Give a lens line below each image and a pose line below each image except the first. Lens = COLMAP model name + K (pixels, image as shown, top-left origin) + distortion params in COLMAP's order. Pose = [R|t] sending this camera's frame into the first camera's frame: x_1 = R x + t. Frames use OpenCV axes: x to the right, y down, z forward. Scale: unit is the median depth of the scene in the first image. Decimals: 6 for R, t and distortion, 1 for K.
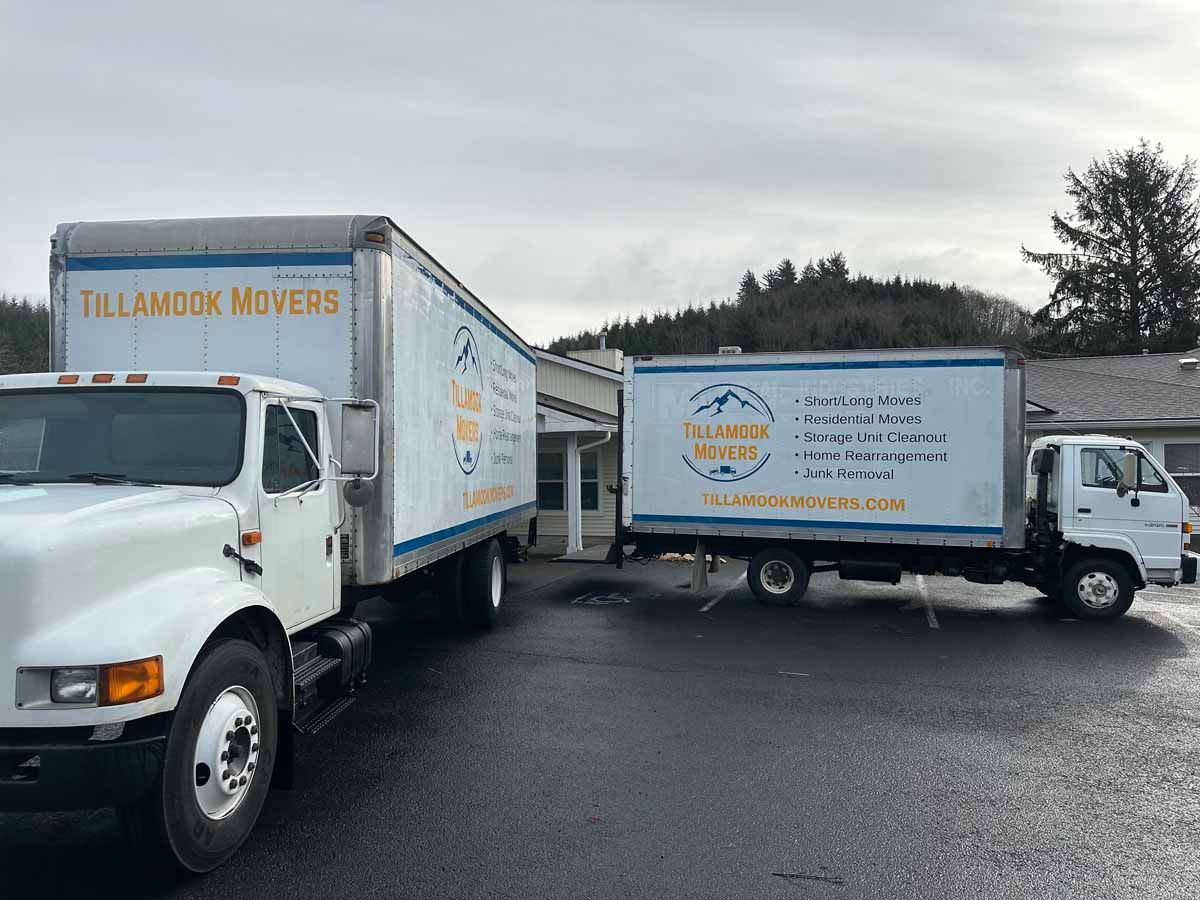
lens RADIAL K [[852.6, 0, 600.0], [0, 852.6, 450.0], [0, 0, 1]] dist [0.101877, -0.139589]
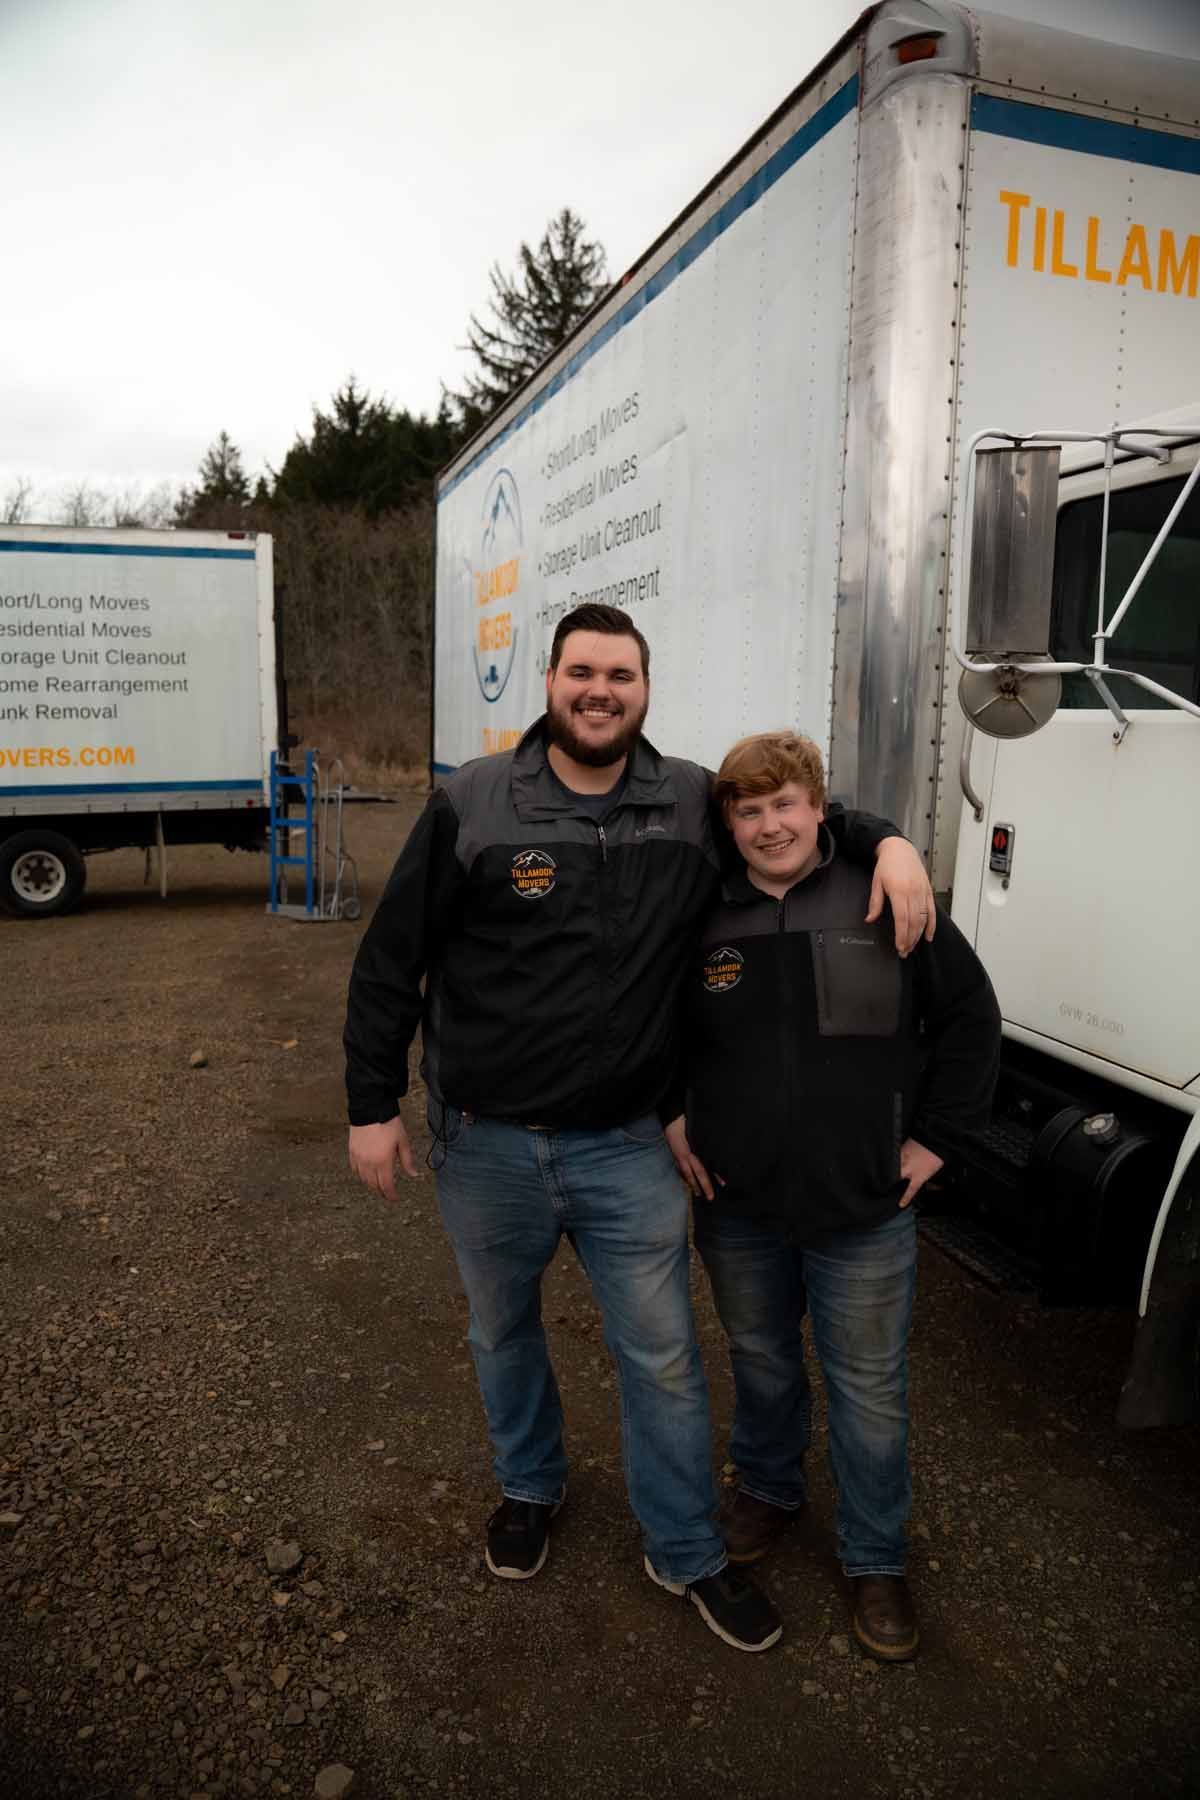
lens RADIAL K [[1234.1, 0, 600.0], [0, 1234.1, 900.0], [0, 0, 1]] dist [-0.110961, 0.082840]
pose [[0.932143, -0.012087, 0.361888, -0.980708], [-0.045863, 0.987452, 0.151115, 0.055517], [-0.359174, -0.157458, 0.919892, 0.543311]]
